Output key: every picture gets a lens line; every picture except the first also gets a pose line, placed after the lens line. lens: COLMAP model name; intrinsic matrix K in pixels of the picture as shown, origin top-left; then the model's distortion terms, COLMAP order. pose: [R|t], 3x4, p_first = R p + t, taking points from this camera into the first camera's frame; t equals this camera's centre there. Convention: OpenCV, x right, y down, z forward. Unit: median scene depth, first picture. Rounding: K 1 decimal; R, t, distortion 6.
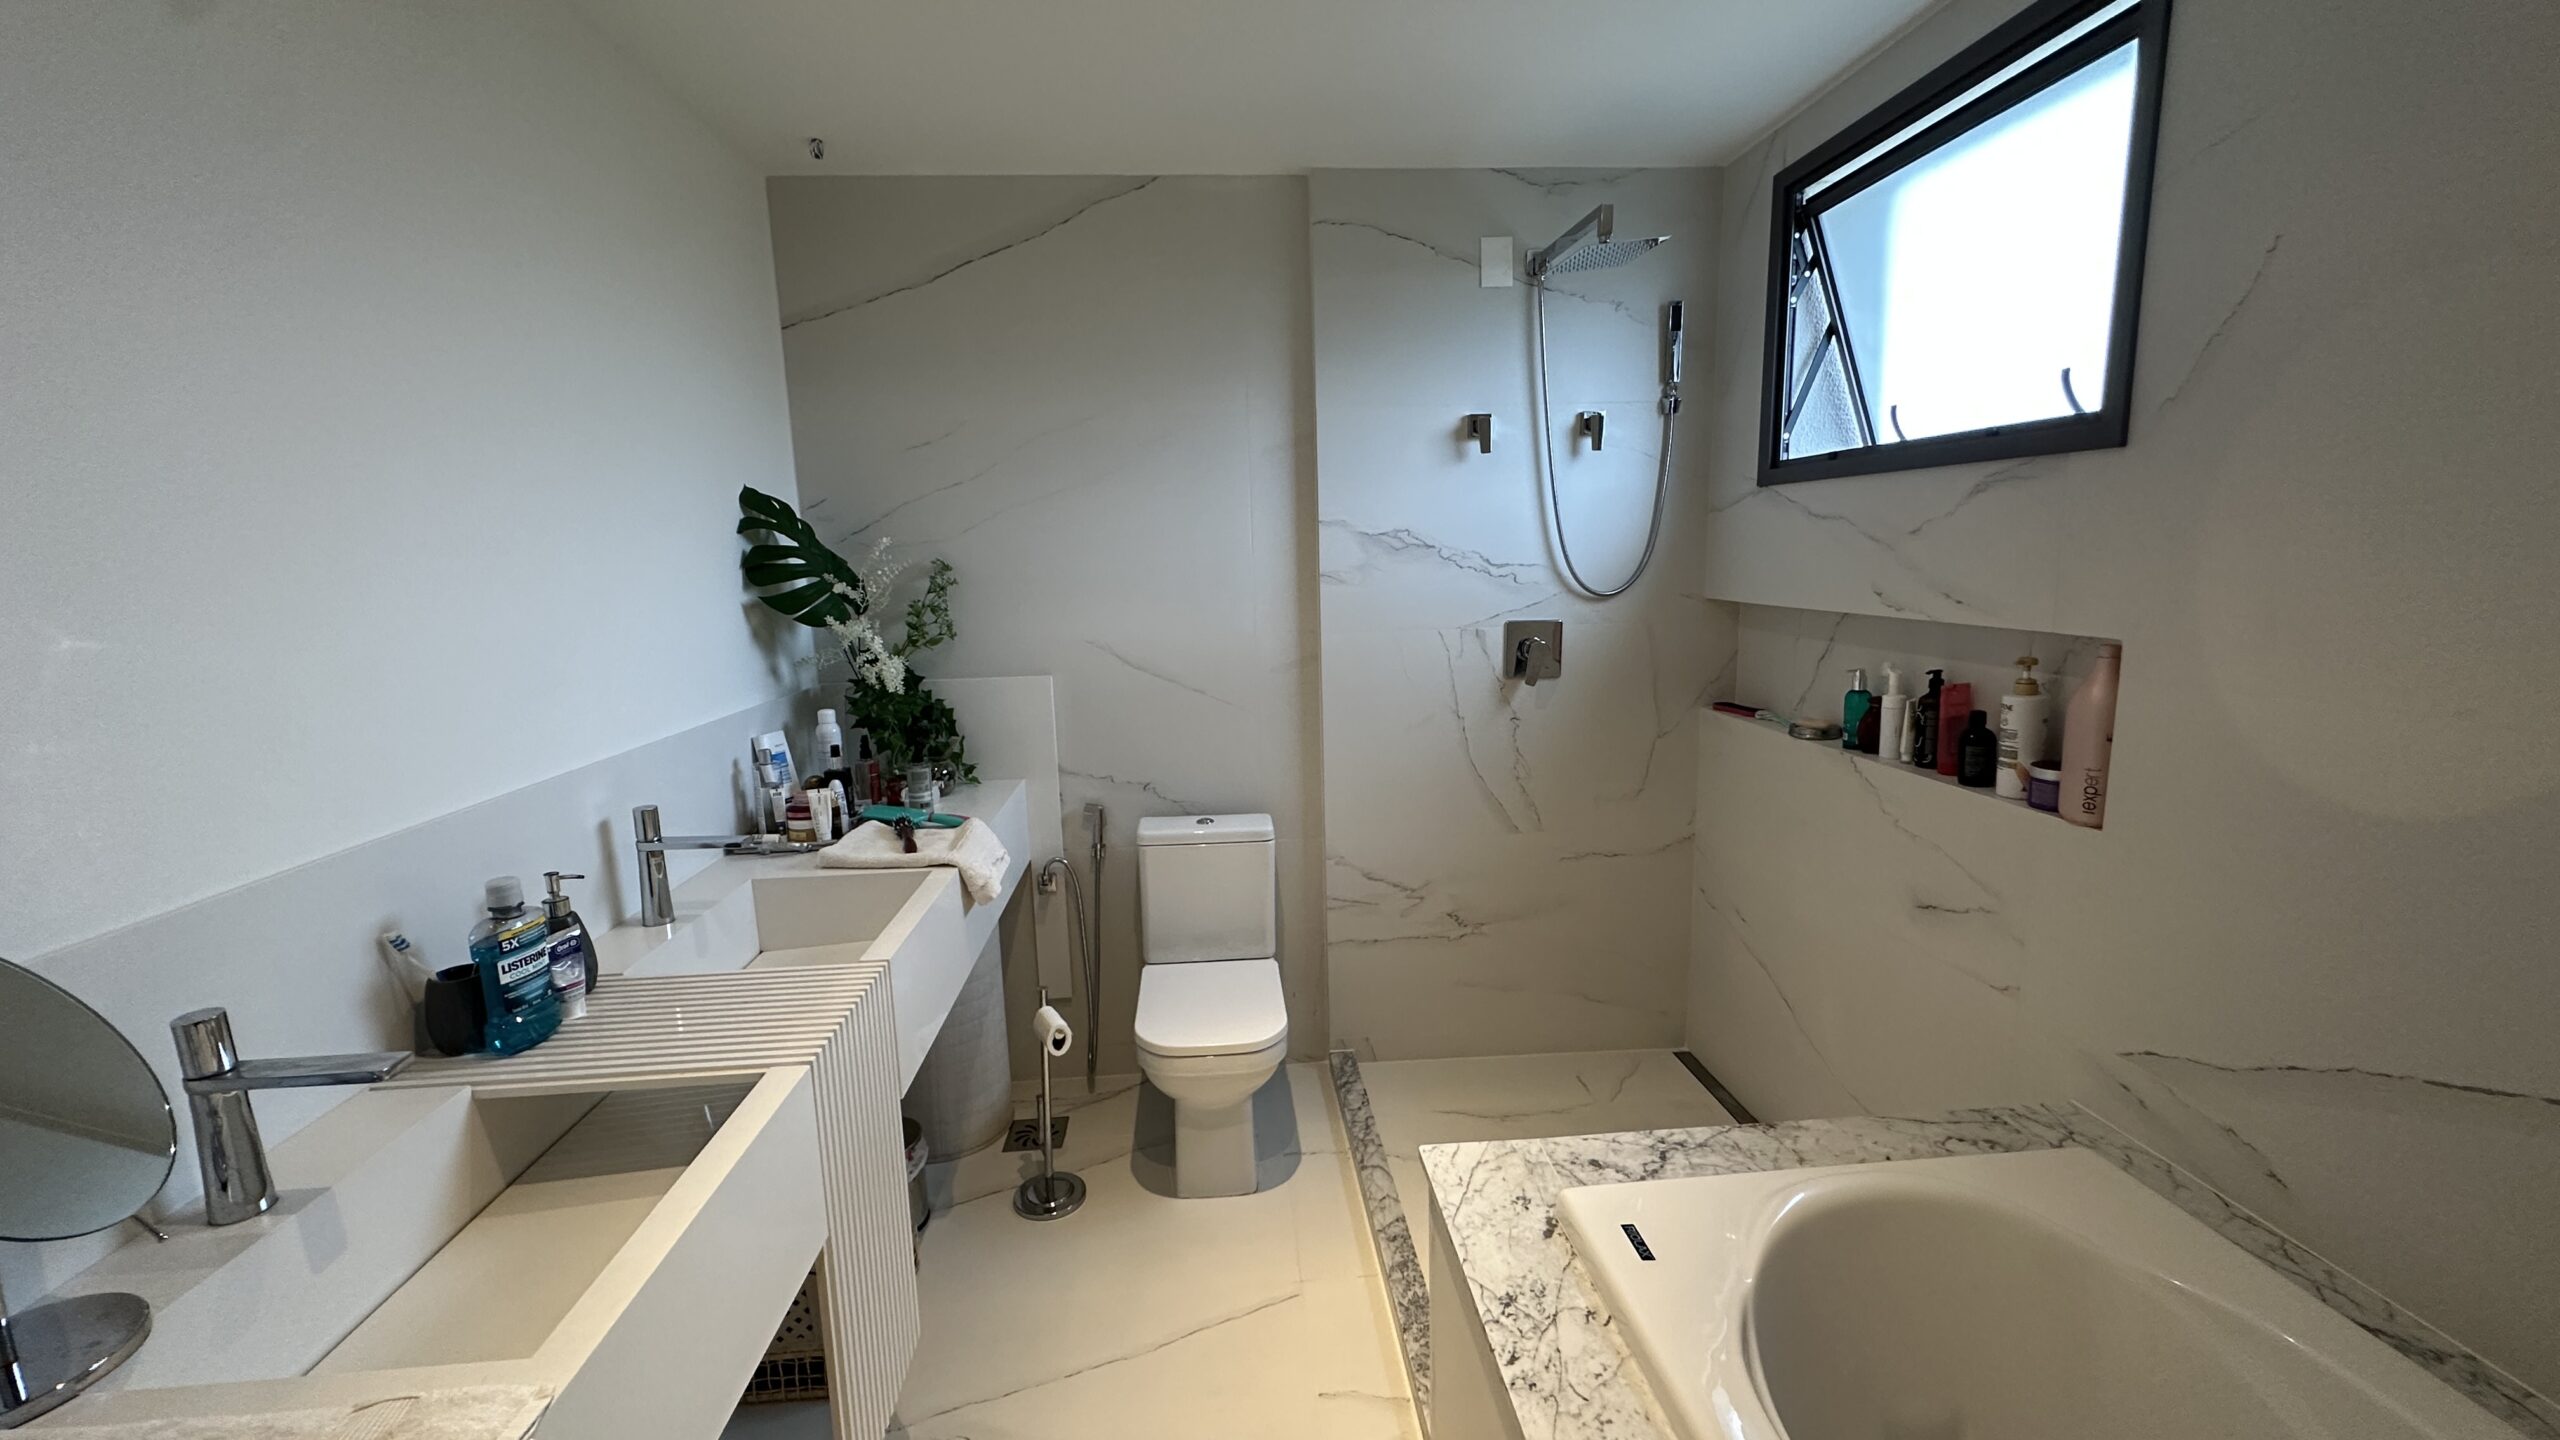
lens RADIAL K [[1023.4, 0, 1276.2], [0, 1023.4, 721.9], [0, 0, 1]] dist [-0.002636, 0.000217]
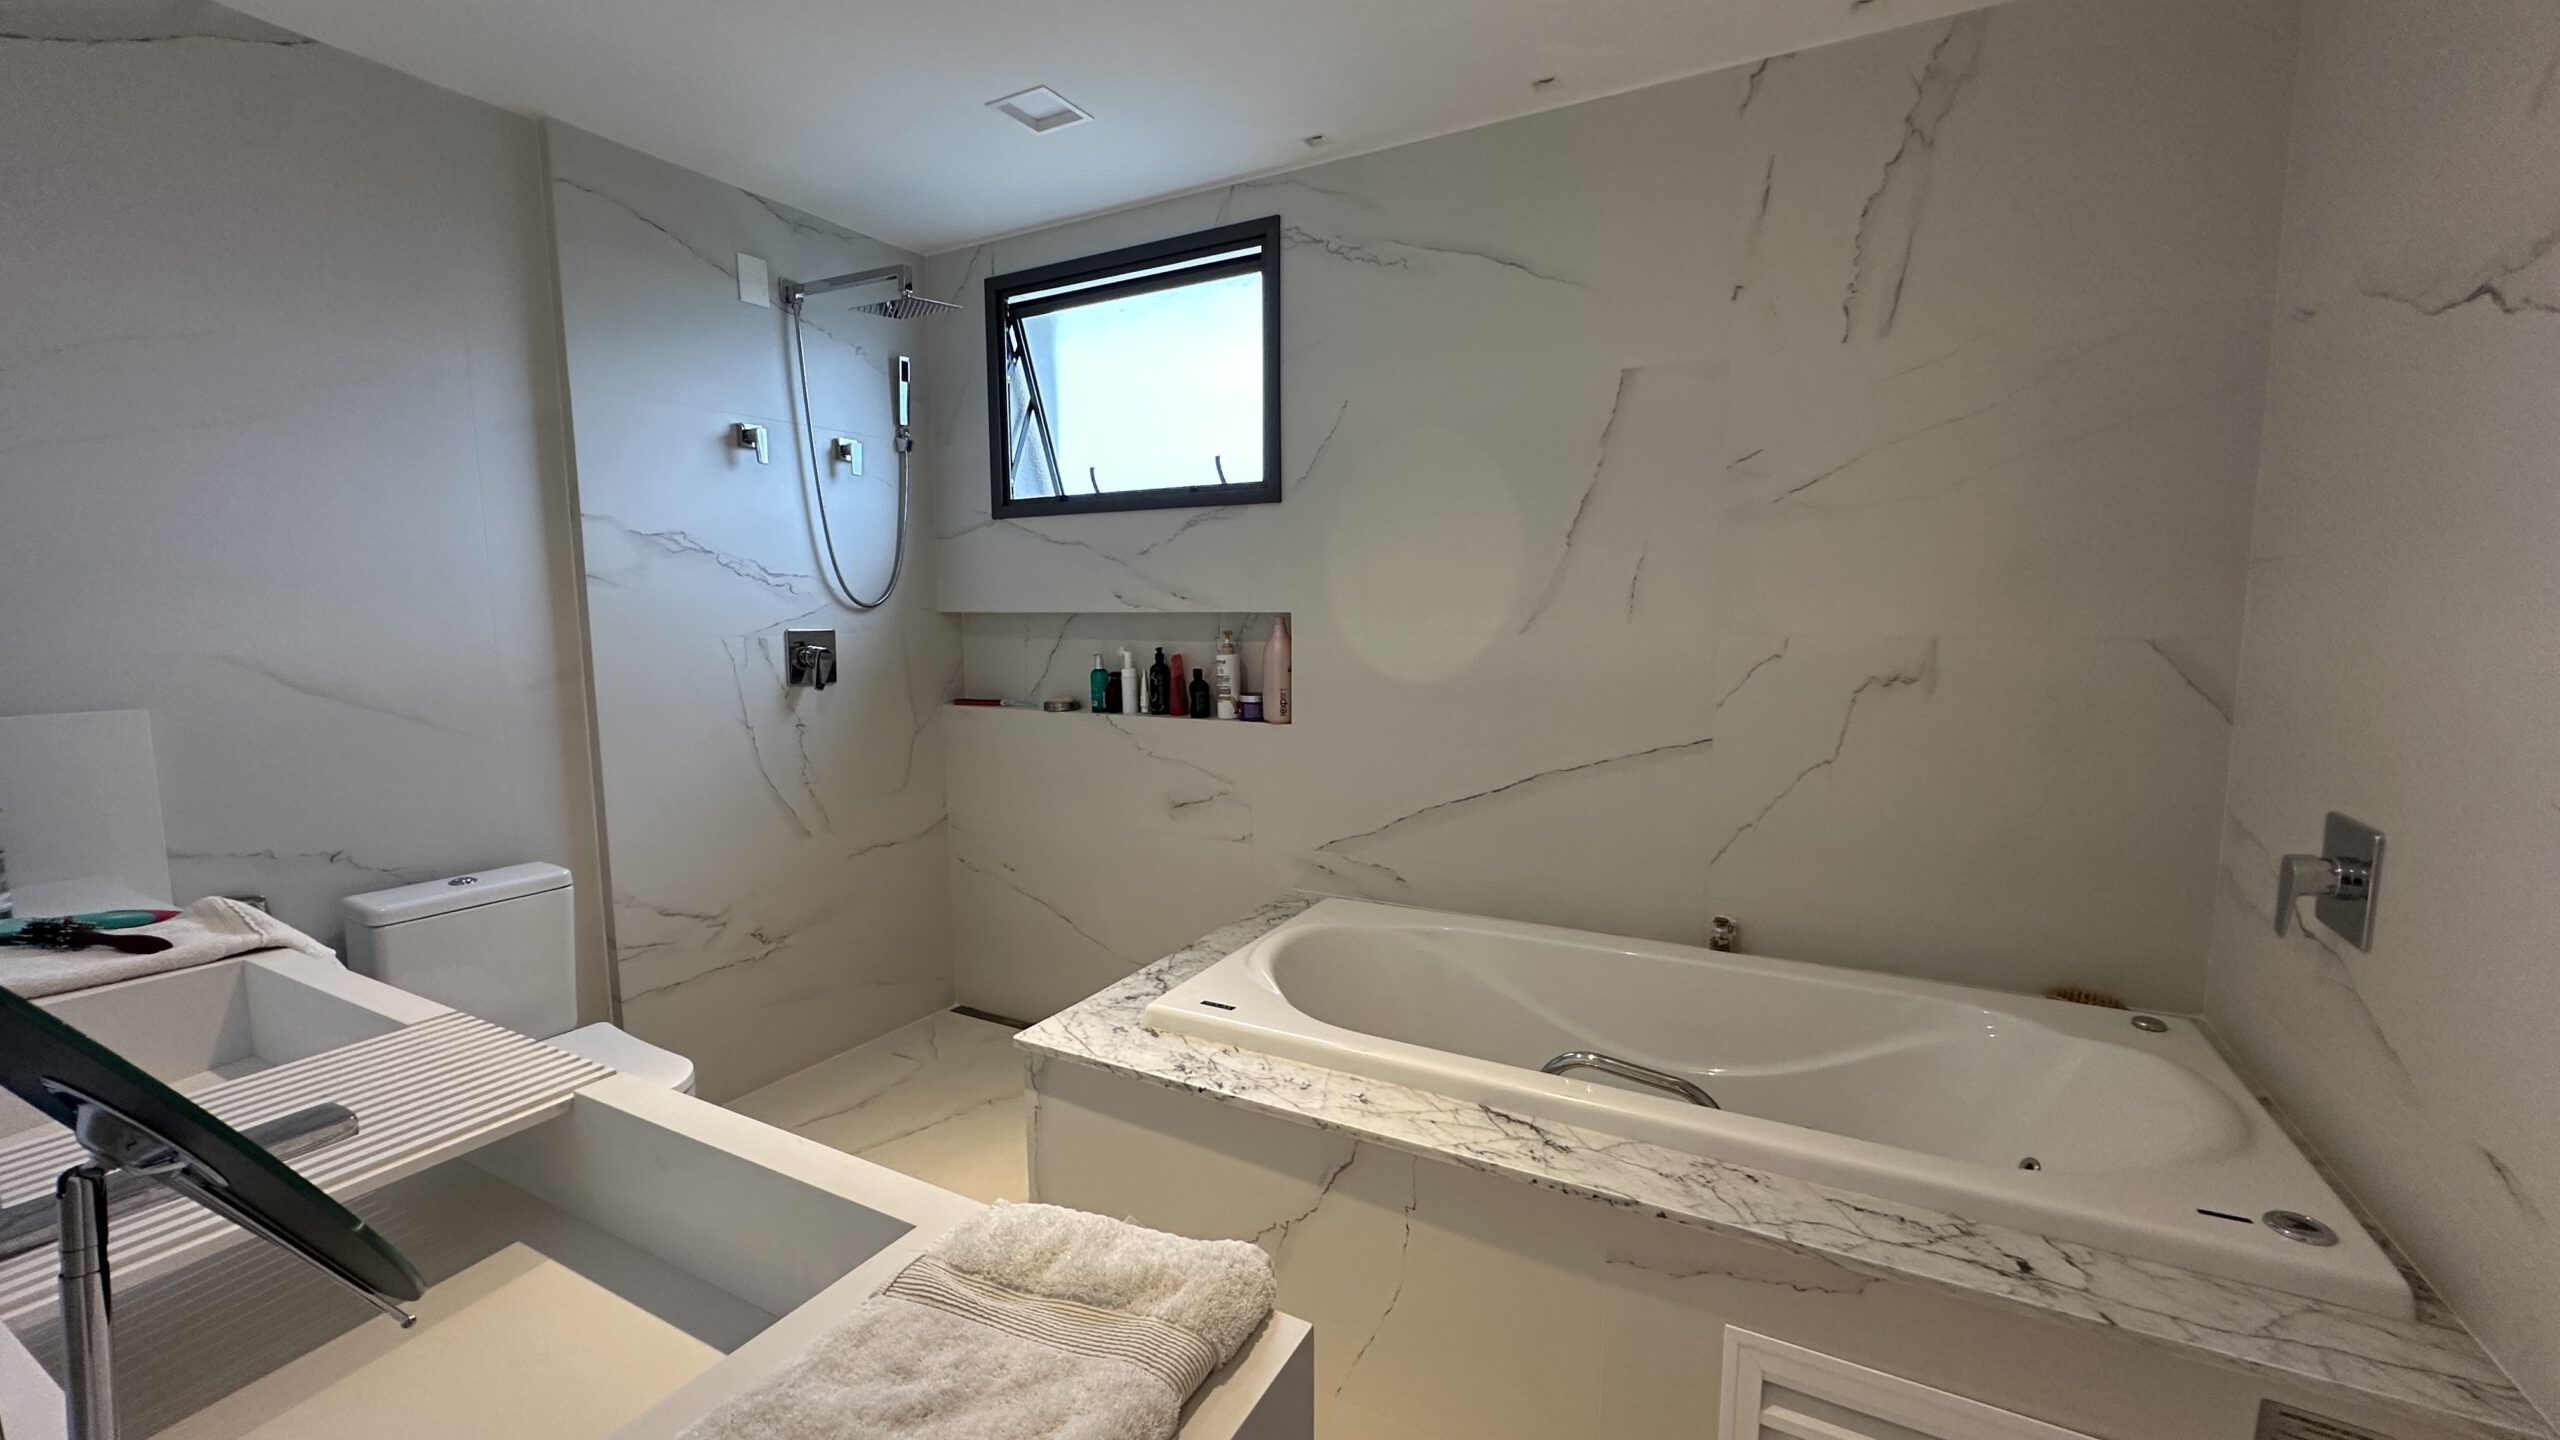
lens RADIAL K [[1023.4, 0, 1276.2], [0, 1023.4, 721.9], [0, 0, 1]] dist [-0.002636, 0.000217]
pose [[0.547063, -0.073440, 0.833864, -0.412475], [0.131145, 0.991362, 0.001273, 0.062841], [-0.826755, 0.108660, 0.551969, 0.046076]]
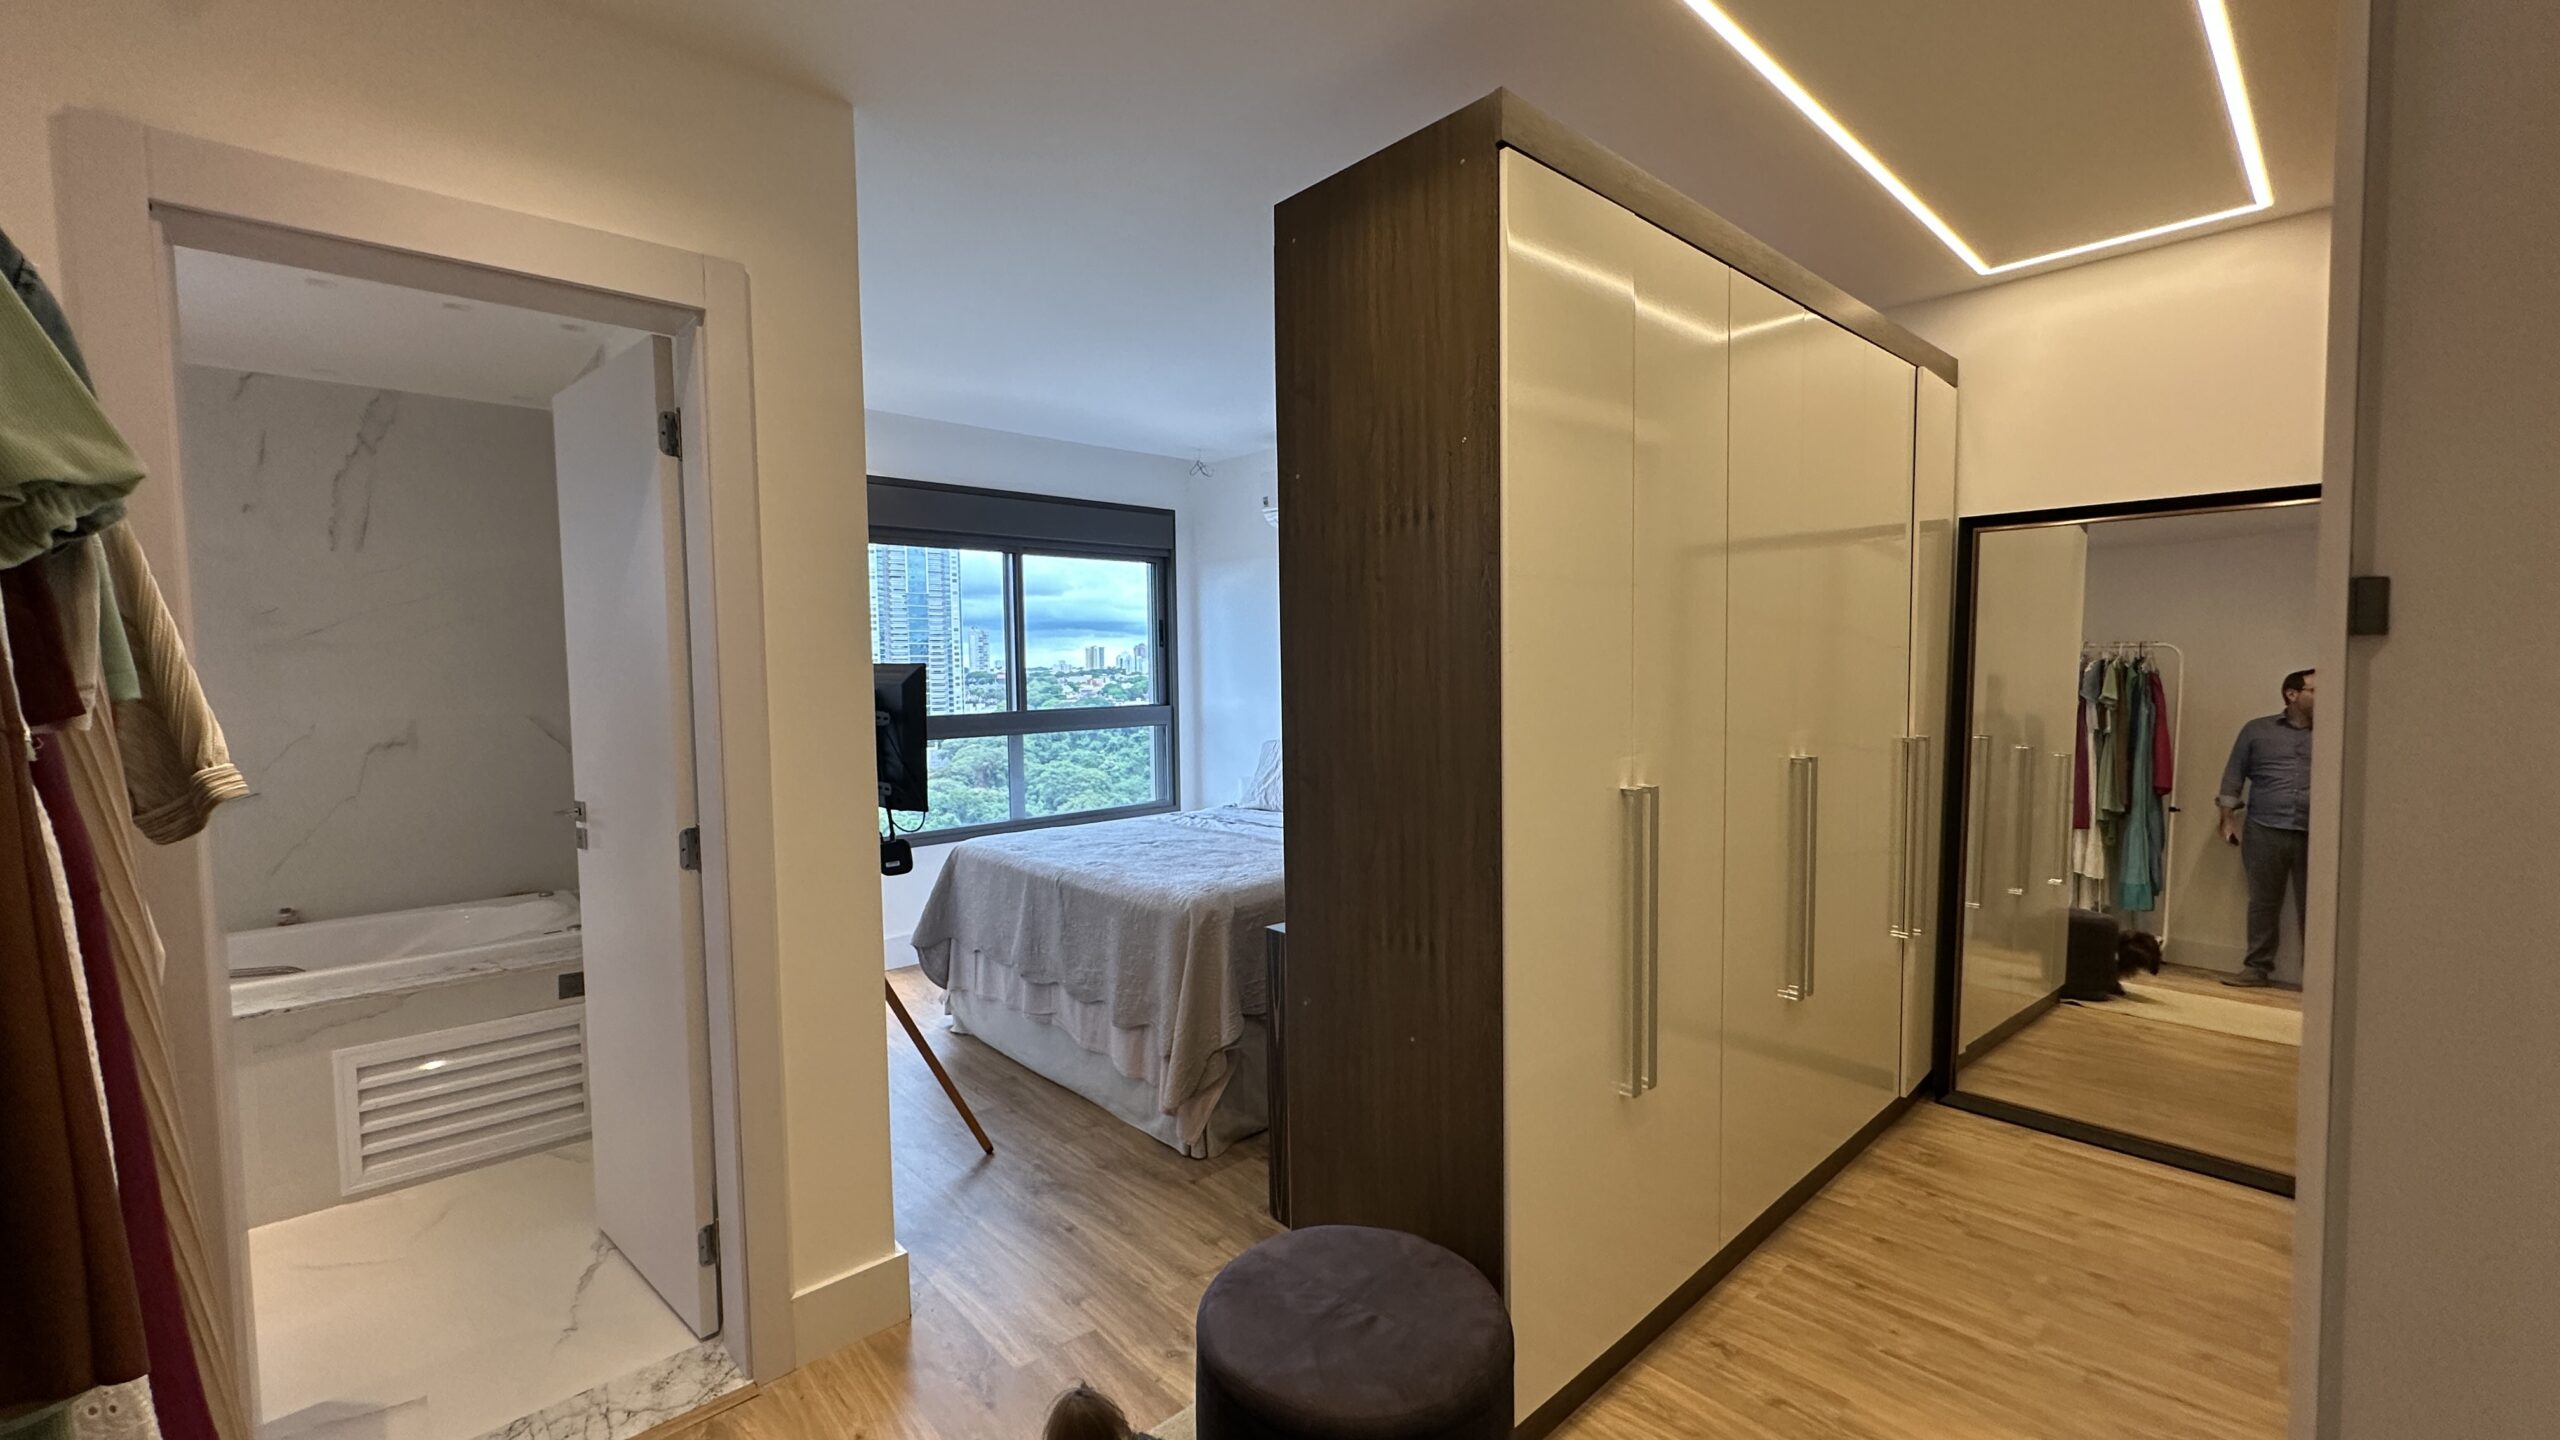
lens RADIAL K [[1023.4, 0, 1276.2], [0, 1023.4, 721.9], [0, 0, 1]] dist [-0.002636, 0.000217]
pose [[-0.618190, -0.009521, 0.785971, -1.405994], [0.159722, 0.977543, 0.137468, 0.067408], [-0.769629, 0.210519, -0.602787, -0.017532]]
